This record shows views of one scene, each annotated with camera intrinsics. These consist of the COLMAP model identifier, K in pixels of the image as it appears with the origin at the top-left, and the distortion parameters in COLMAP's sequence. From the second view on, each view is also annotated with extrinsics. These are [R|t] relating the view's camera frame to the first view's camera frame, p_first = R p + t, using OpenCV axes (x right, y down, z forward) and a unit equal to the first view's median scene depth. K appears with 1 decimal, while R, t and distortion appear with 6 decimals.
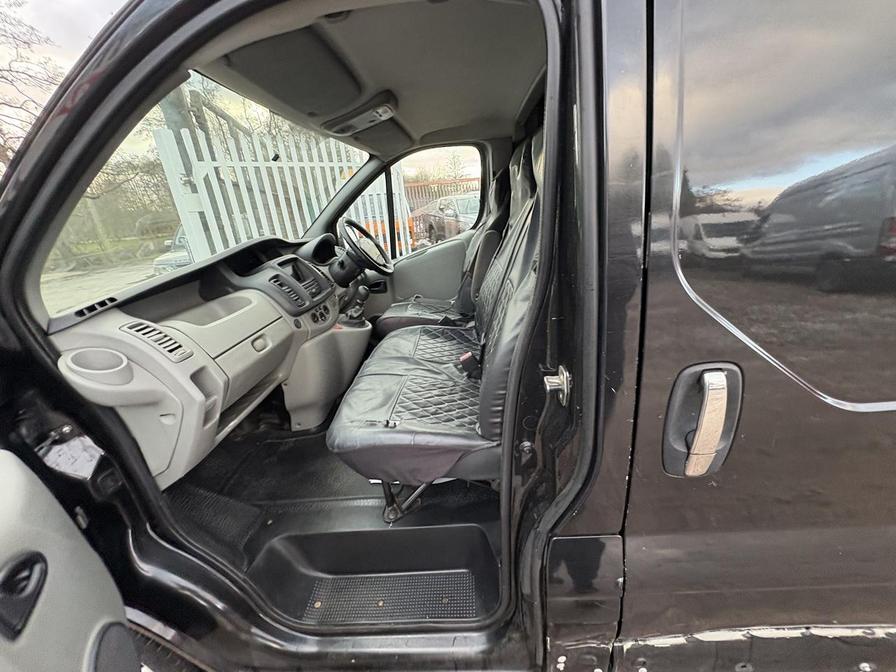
lens RADIAL K [[356.2, 0, 449.9], [0, 356.2, 335.5], [0, 0, 1]] dist [0.001907, -0.000959]
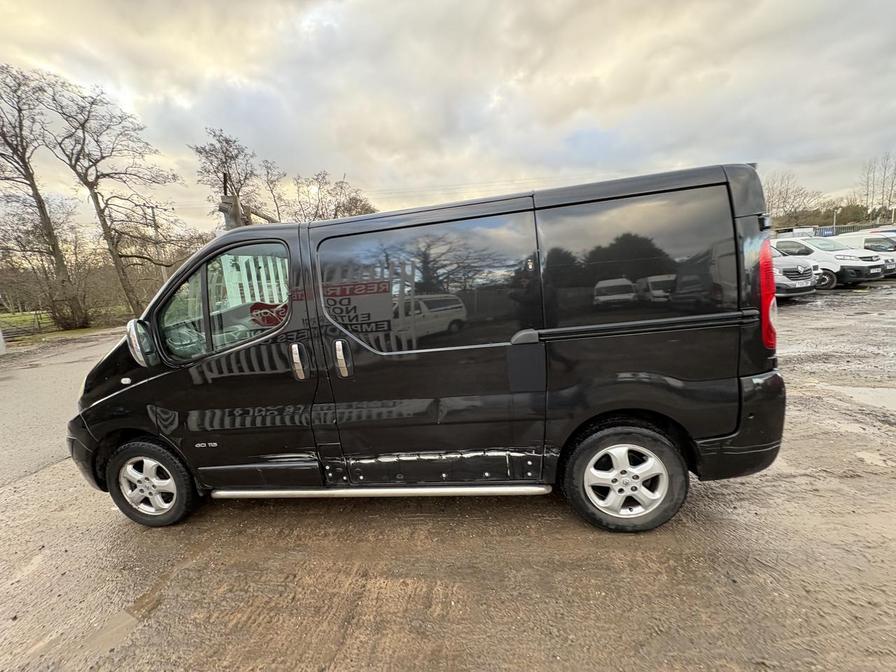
lens RADIAL K [[356.2, 0, 450.7], [0, 356.2, 332.4], [0, 0, 1]] dist [0.001907, -0.000959]
pose [[0.996323, 0.019993, -0.083316, 0.822408], [-0.034533, 0.983618, -0.176925, 0.231954], [0.078413, 0.179151, 0.980692, -0.933781]]
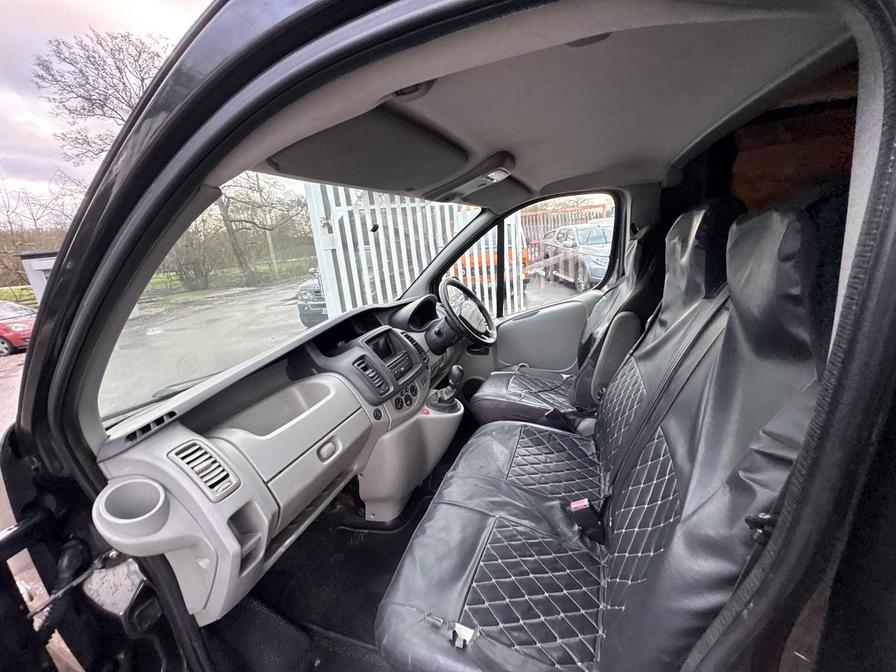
lens RADIAL K [[356.2, 0, 449.3], [0, 356.2, 334.8], [0, 0, 1]] dist [0.001907, -0.000959]
pose [[0.951900, 0.076644, -0.296669, -0.016865], [-0.095425, 0.994214, -0.049330, -0.200587], [0.291172, 0.075266, 0.953705, 0.204816]]
